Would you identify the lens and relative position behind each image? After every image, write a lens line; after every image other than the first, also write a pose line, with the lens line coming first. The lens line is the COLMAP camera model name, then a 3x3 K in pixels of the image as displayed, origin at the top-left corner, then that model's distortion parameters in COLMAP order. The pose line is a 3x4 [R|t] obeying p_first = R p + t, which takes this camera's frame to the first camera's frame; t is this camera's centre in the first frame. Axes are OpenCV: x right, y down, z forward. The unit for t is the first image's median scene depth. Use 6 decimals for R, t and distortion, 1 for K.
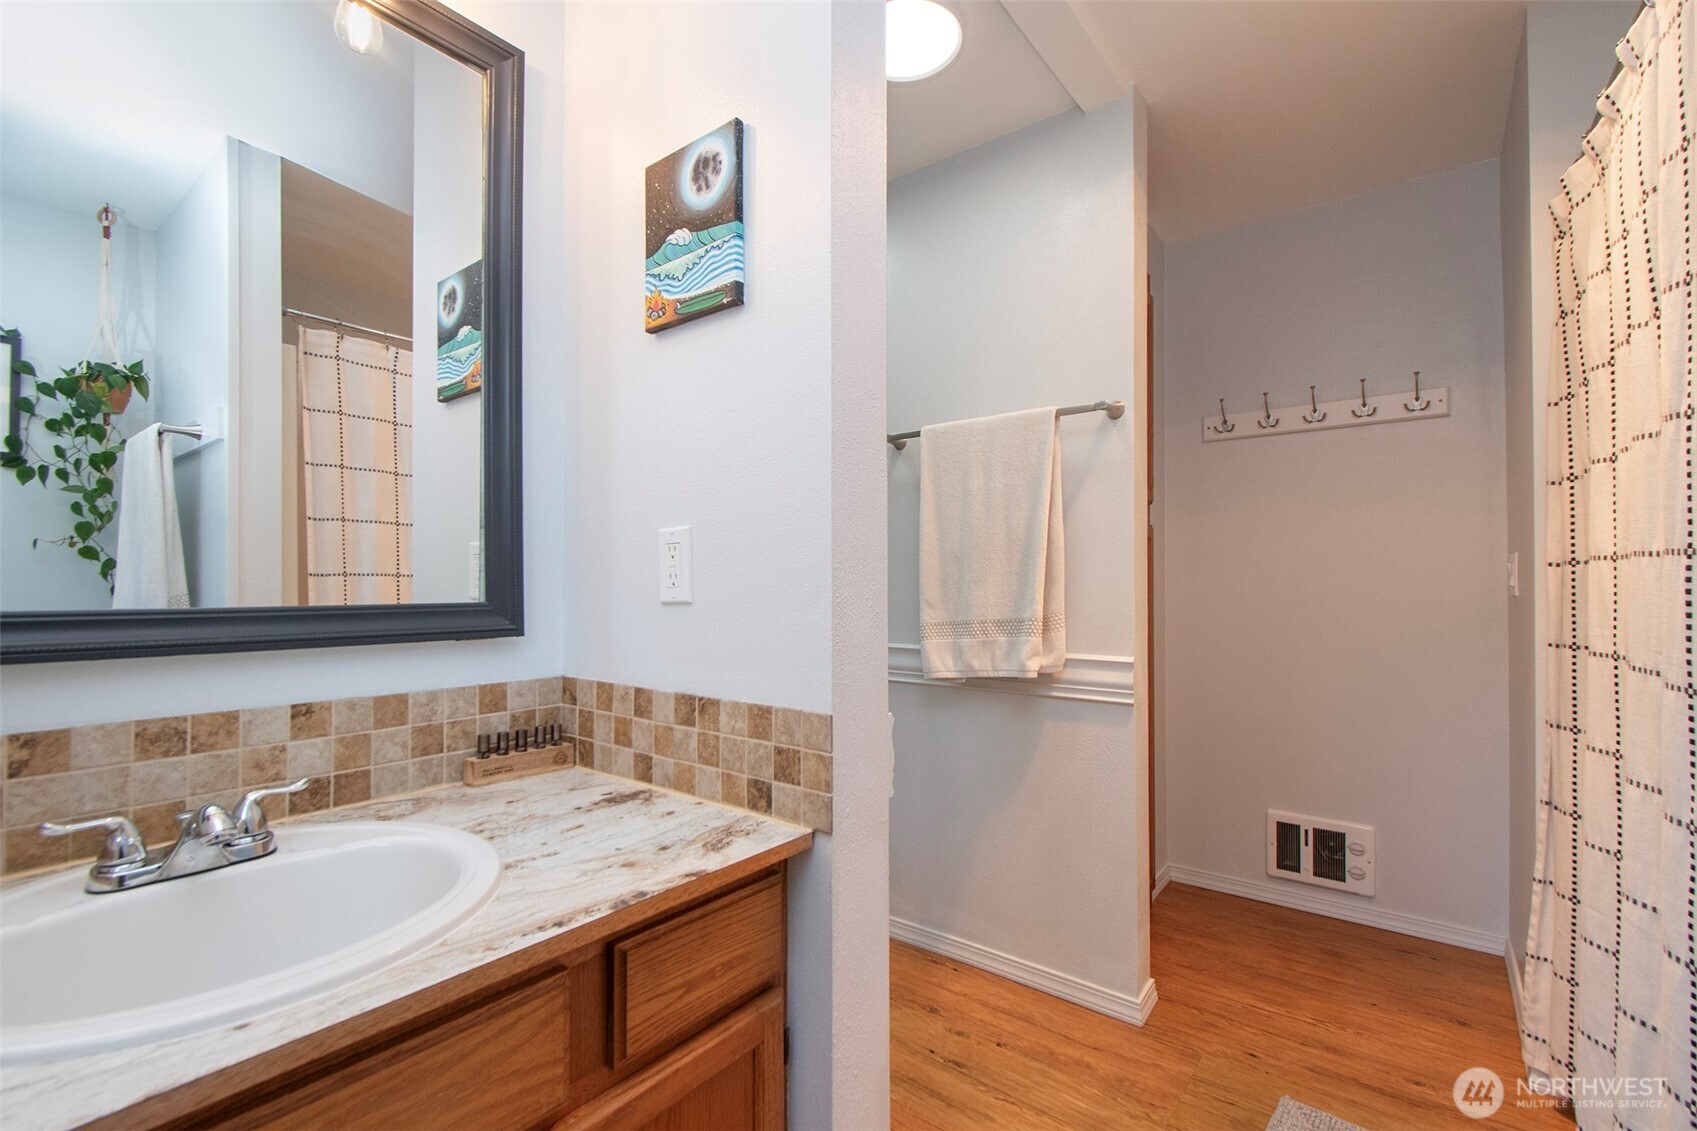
lens RADIAL K [[772.9, 0, 844.3], [0, 772.9, 583.2], [0, 0, 1]] dist [-0.000091, -0.000199]
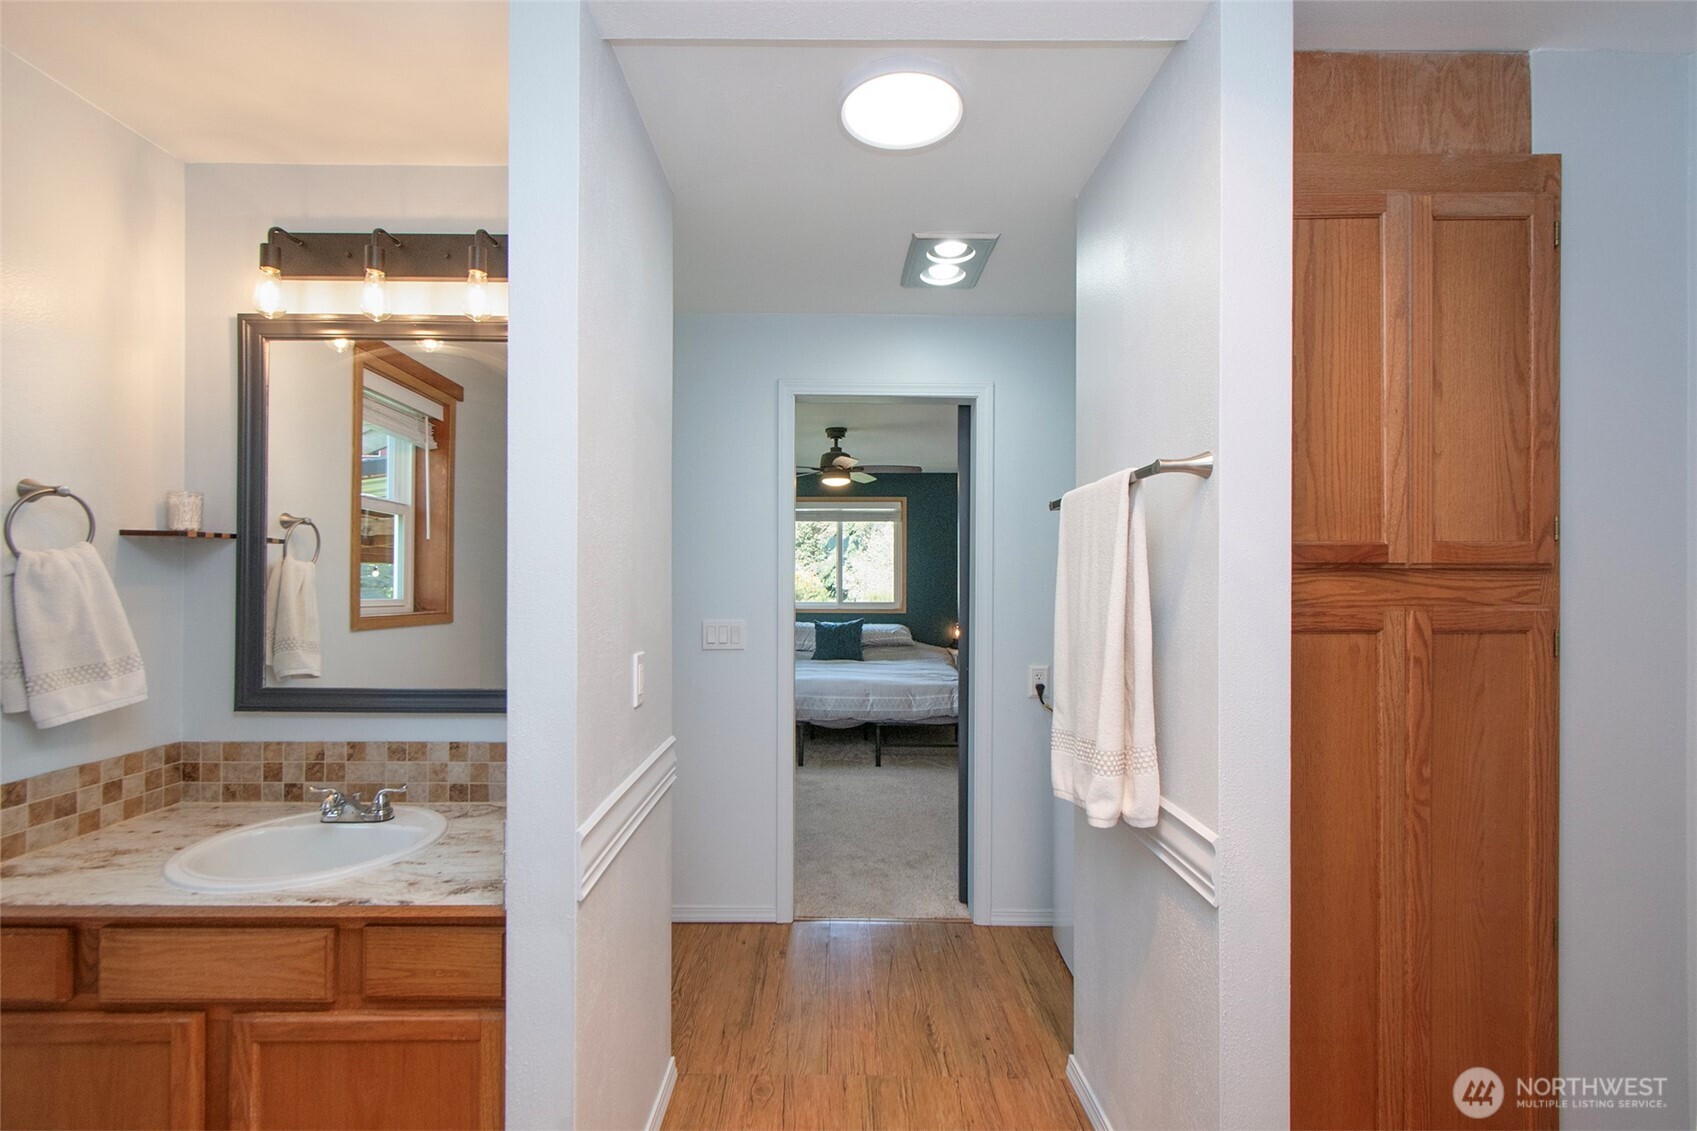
lens RADIAL K [[772.9, 0, 844.3], [0, 772.9, 583.2], [0, 0, 1]] dist [-0.000091, -0.000199]
pose [[0.613855, 0.007694, -0.789381, 1.451390], [-0.002346, 0.999966, 0.007922, -0.263010], [0.789415, -0.003011, 0.613852, 0.674609]]
